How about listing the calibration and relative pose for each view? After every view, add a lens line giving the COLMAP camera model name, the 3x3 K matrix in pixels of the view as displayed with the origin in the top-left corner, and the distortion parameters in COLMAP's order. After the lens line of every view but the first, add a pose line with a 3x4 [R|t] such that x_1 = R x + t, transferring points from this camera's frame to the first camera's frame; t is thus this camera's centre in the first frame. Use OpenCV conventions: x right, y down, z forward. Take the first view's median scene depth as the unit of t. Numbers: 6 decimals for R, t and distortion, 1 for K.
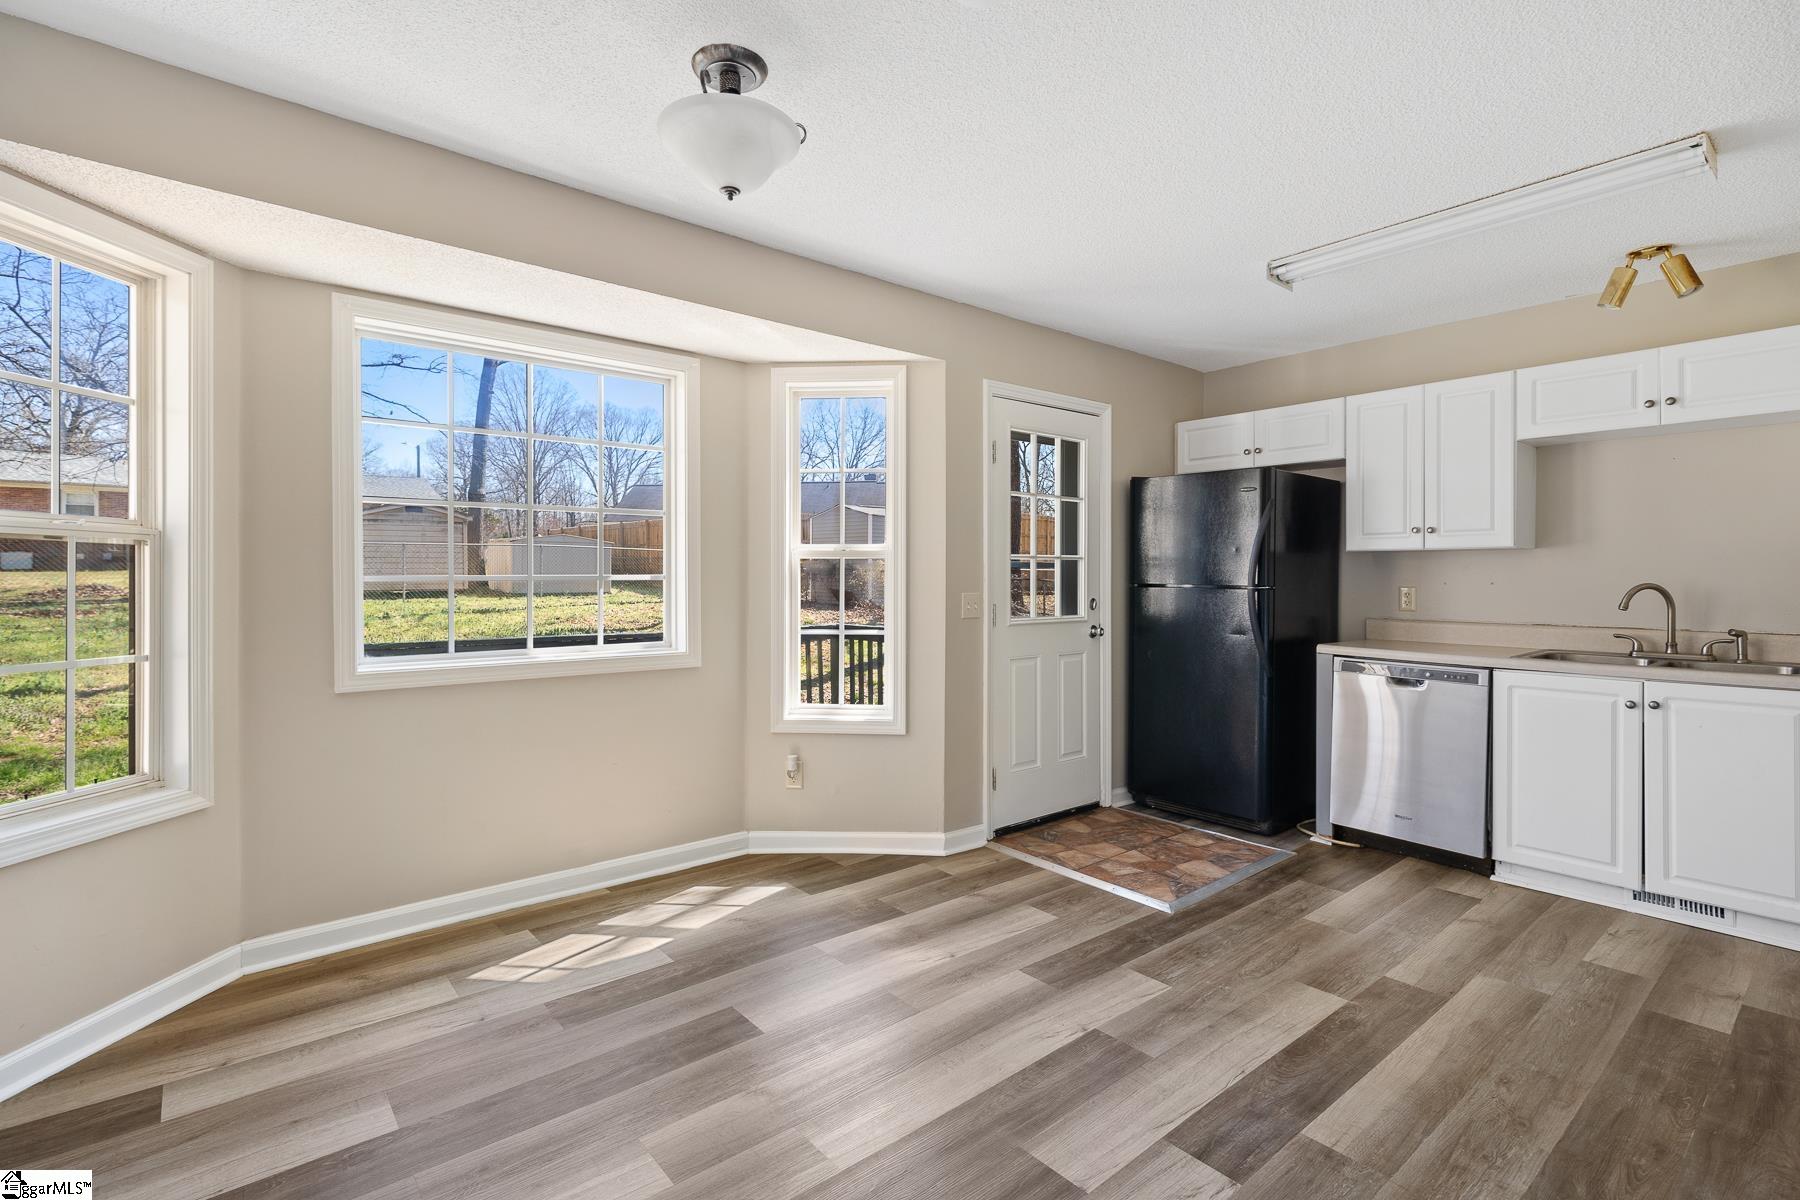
lens RADIAL K [[839.5, 0, 892.5], [0, 839.5, 580.5], [0, 0, 1]] dist [0.003390, -0.000679]
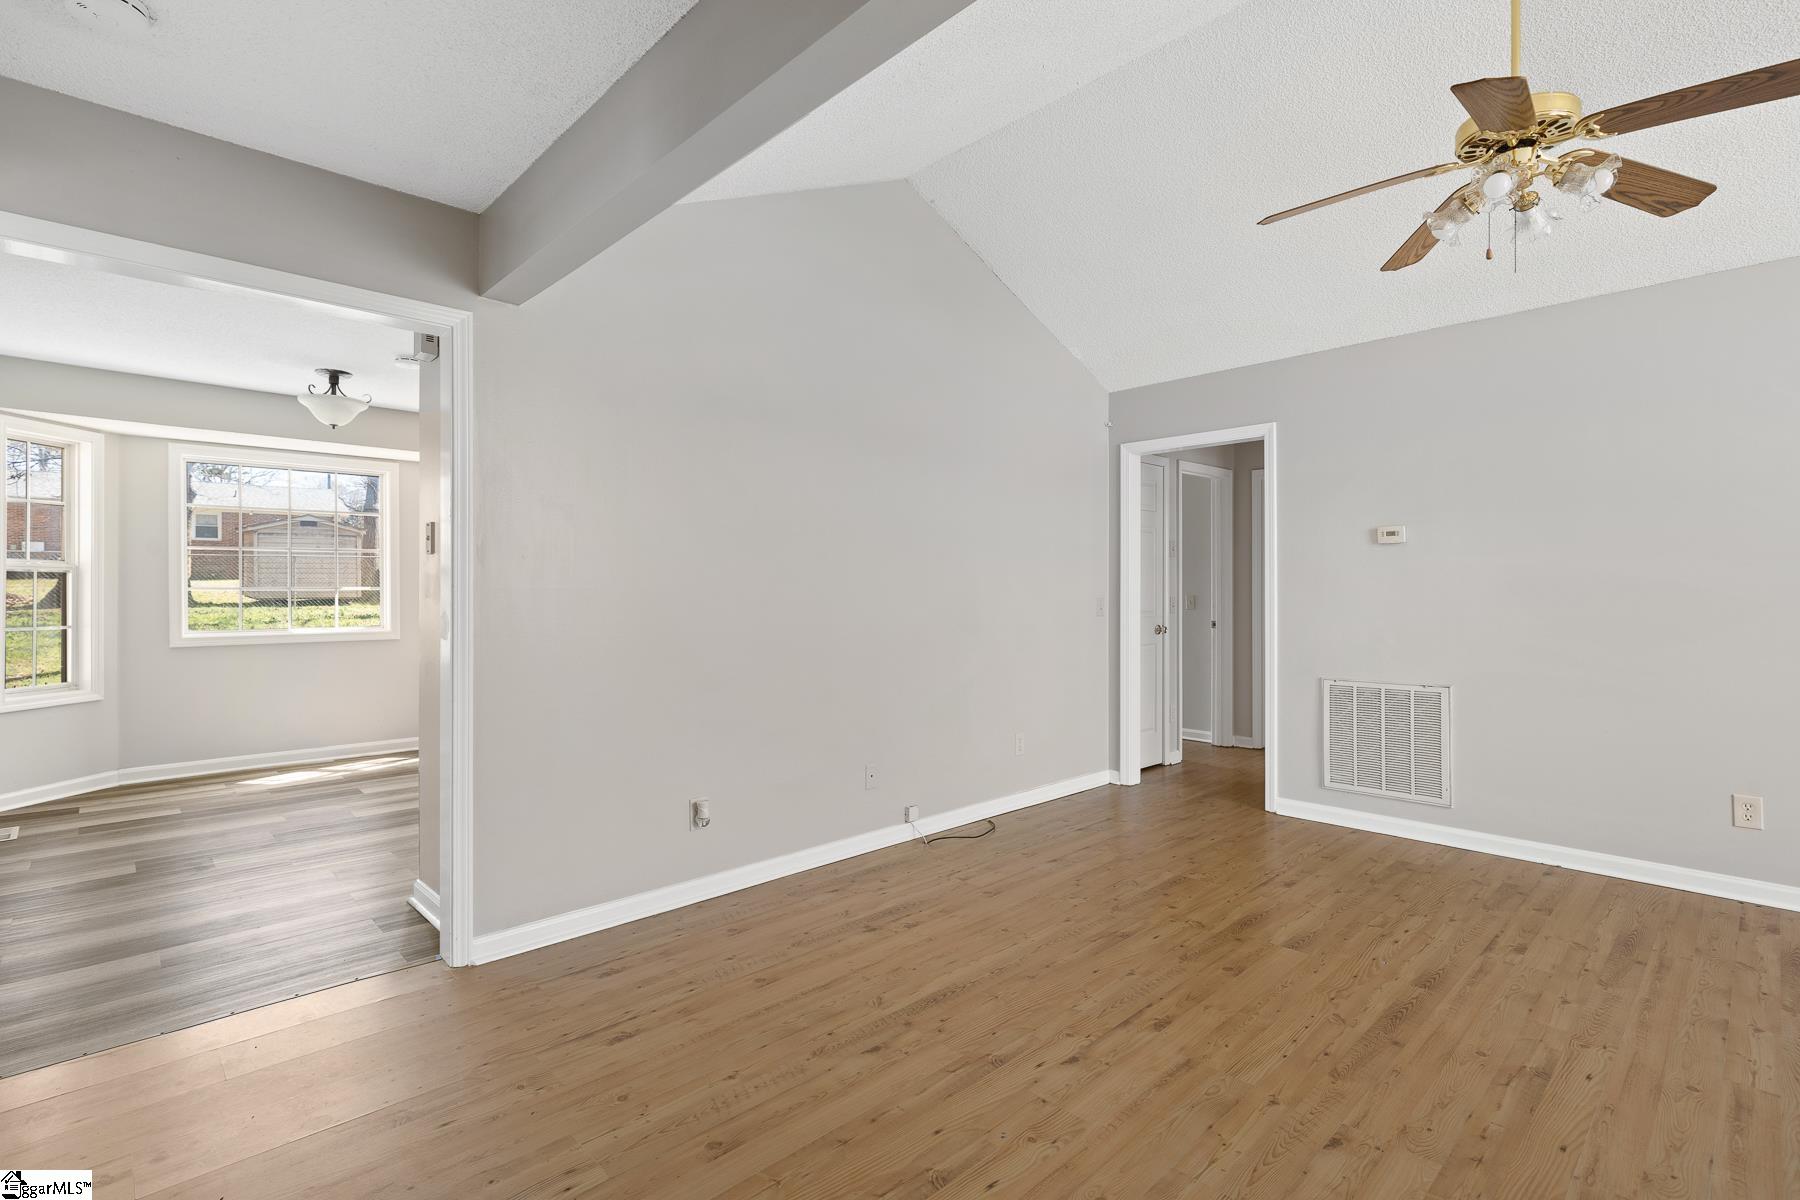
lens RADIAL K [[839.5, 0, 902.7], [0, 839.5, 580.5], [0, 0, 1]] dist [0.003390, -0.000679]
pose [[0.997272, -0.000458, 0.073807, 0.721348], [0.001163, 0.999954, -0.009510, -0.002543], [-0.073799, 0.009570, 0.997227, -0.874739]]
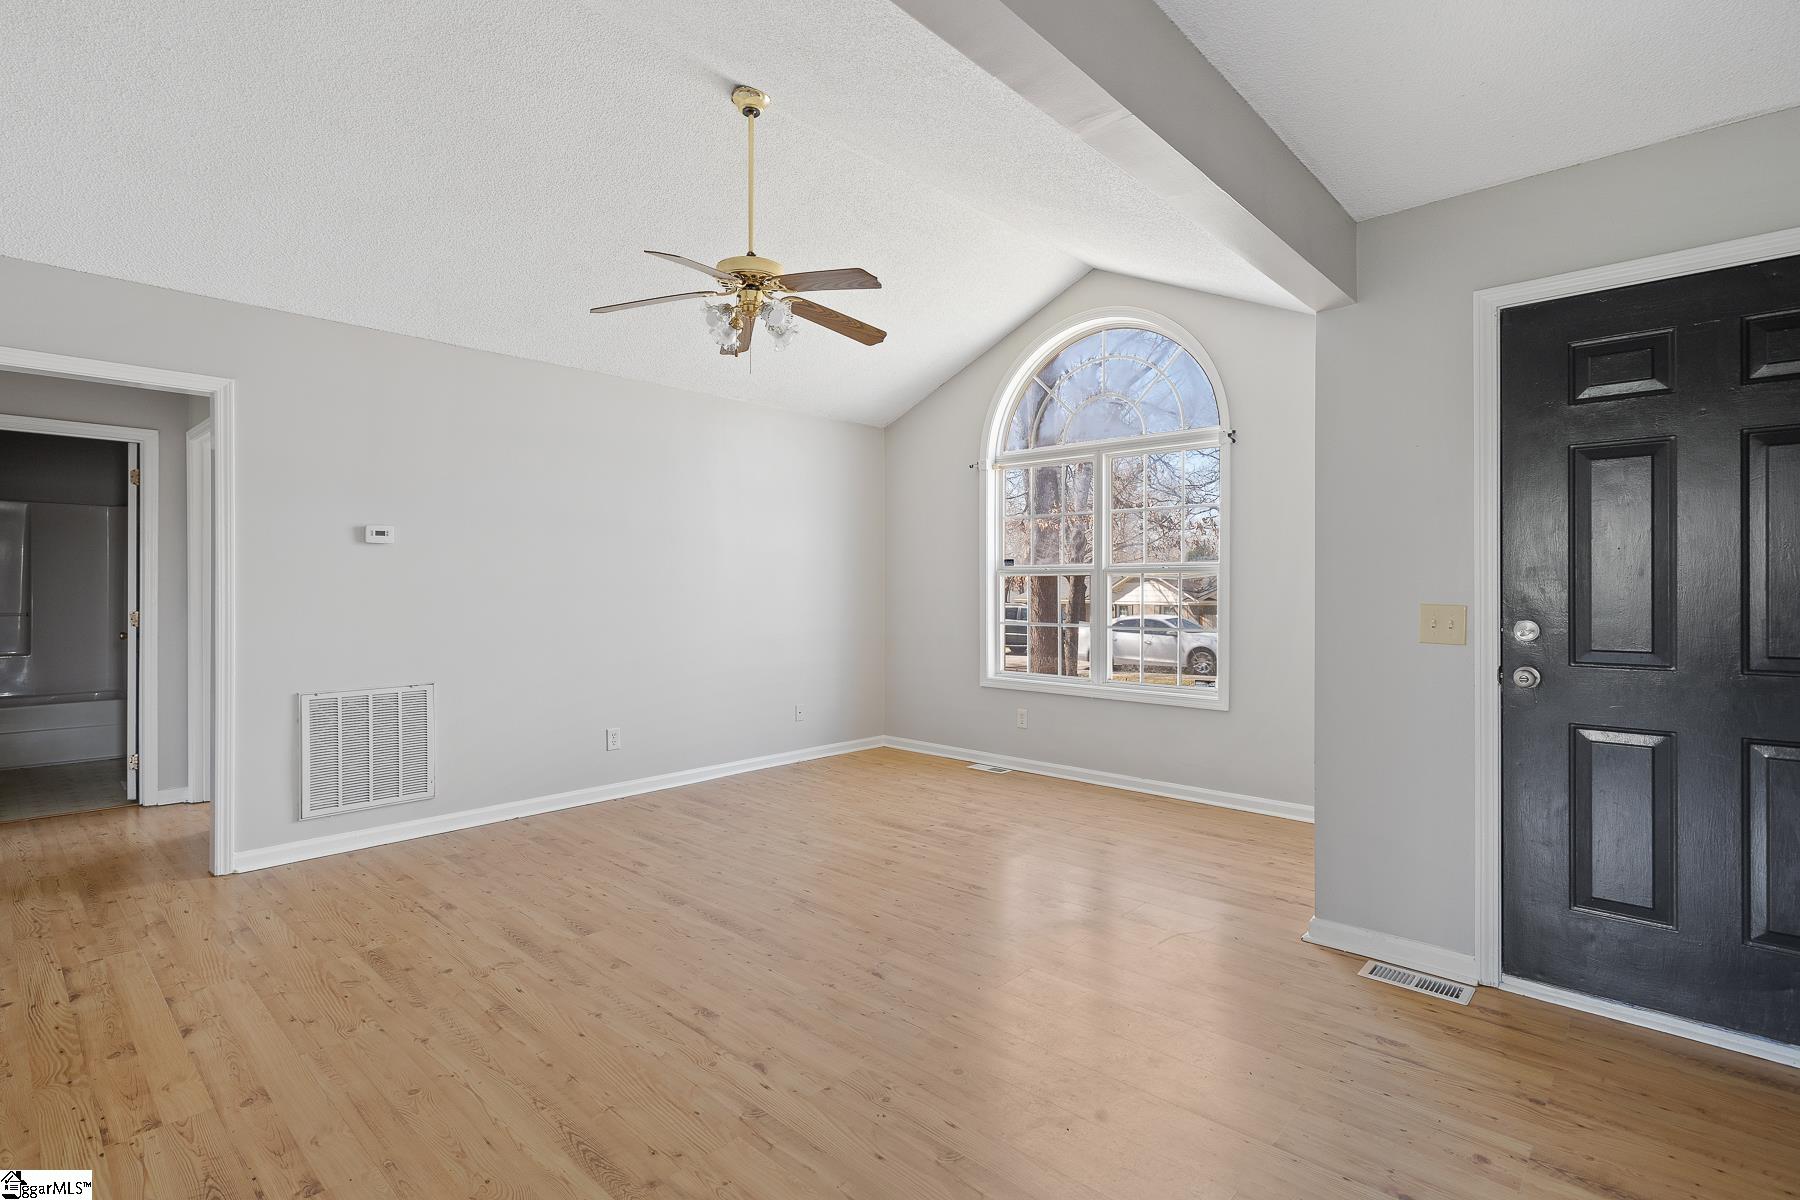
lens RADIAL K [[839.5, 0, 877.6], [0, 839.5, 601.7], [0, 0, 1]] dist [0.003390, -0.000679]
pose [[-0.118218, -0.013662, 0.992894, -1.271769], [-0.007067, 0.999892, 0.012917, -0.018656], [-0.992962, -0.005490, -0.118302, 1.786155]]
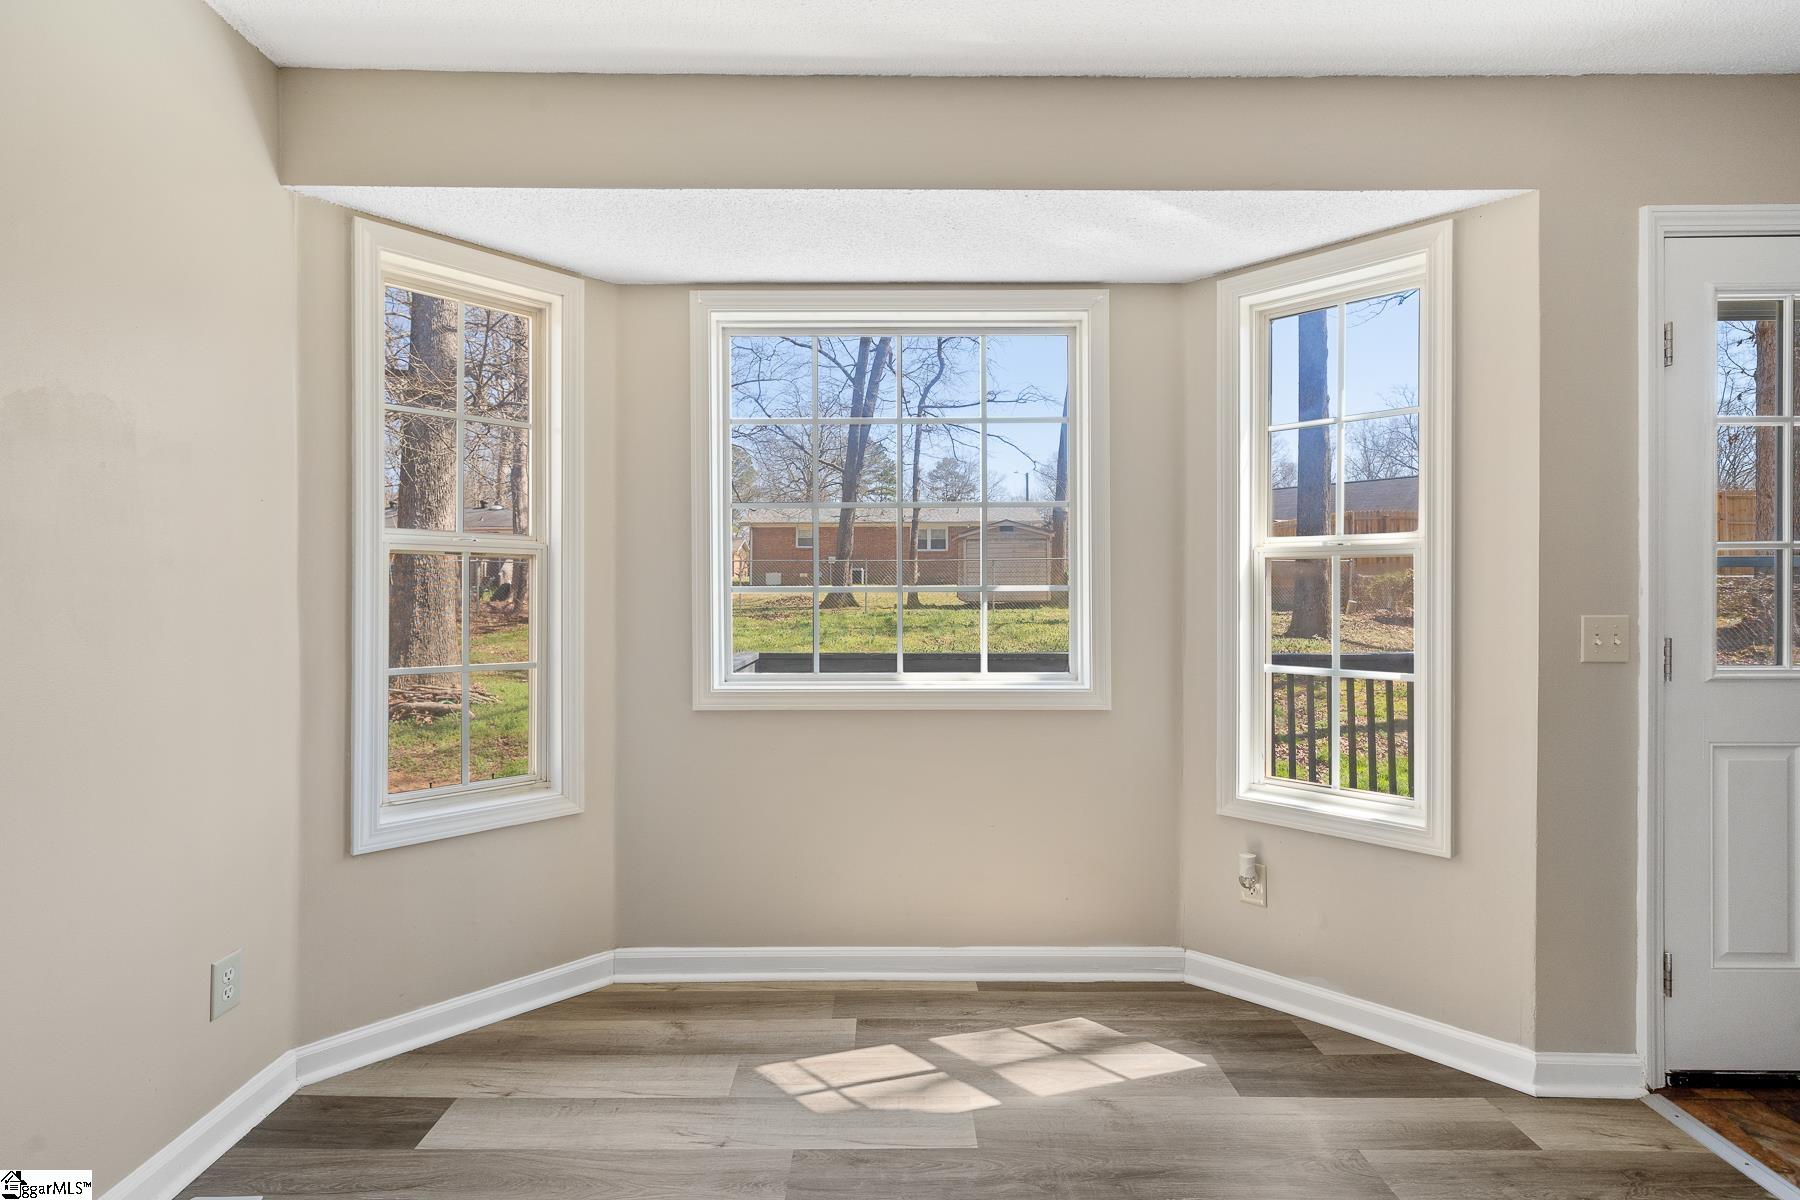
lens RADIAL K [[839.5, 0, 885.8], [0, 839.5, 591.8], [0, 0, 1]] dist [0.003390, -0.000679]
pose [[0.768134, -0.000852, -0.640289, 0.092432], [0.000055, 0.999999, -0.001265, 0.000819], [0.640289, 0.000936, 0.768133, 0.321933]]
